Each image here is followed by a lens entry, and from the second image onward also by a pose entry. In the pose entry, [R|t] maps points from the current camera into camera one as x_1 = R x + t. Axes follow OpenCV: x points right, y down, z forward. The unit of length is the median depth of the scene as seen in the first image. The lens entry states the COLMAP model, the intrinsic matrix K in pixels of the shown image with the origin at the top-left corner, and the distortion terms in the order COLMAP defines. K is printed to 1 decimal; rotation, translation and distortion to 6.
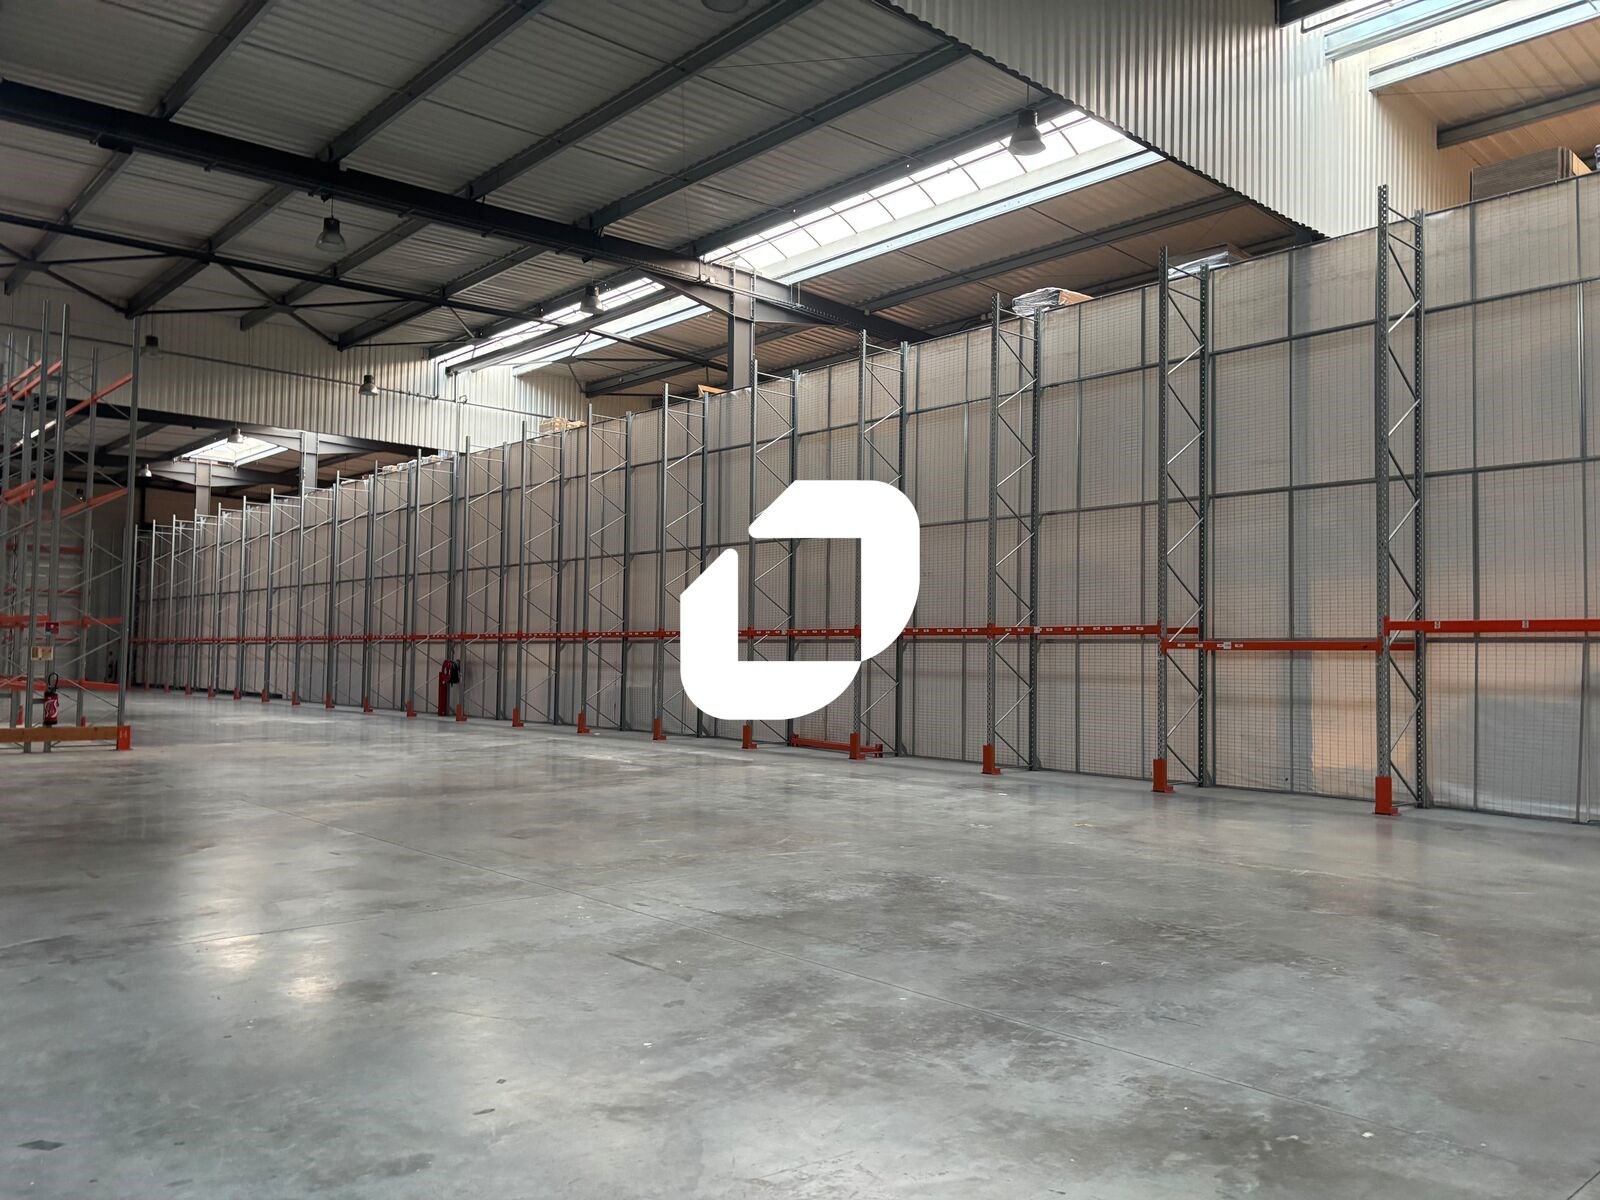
lens RADIAL K [[1198.5, 0, 799.2], [0, 1198.5, 603.0], [0, 0, 1]] dist [0.061826, -0.073725]
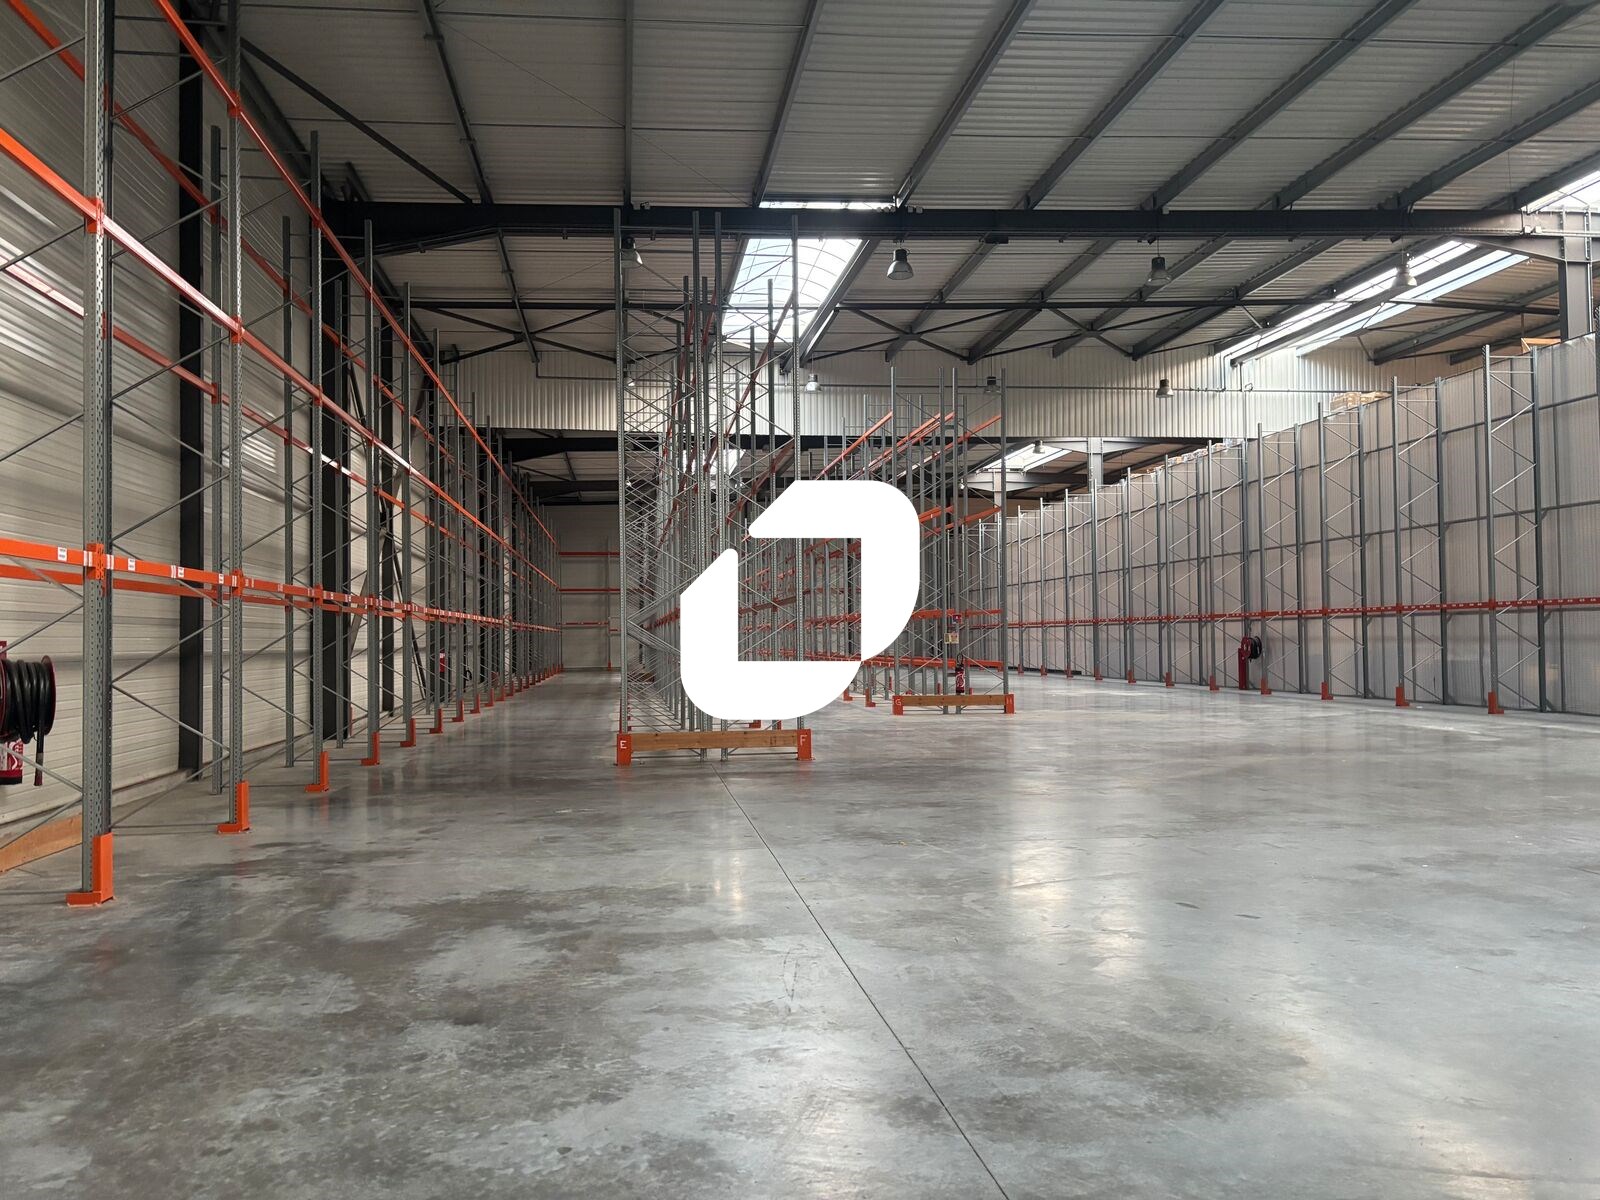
lens RADIAL K [[1198.5, 0, 789.4], [0, 1198.5, 593.4], [0, 0, 1]] dist [0.061826, -0.073725]
pose [[0.822322, -0.045515, -0.567200, -0.023850], [0.050936, 0.998682, -0.006294, -0.004941], [0.566739, -0.023715, 0.823556, -0.110704]]
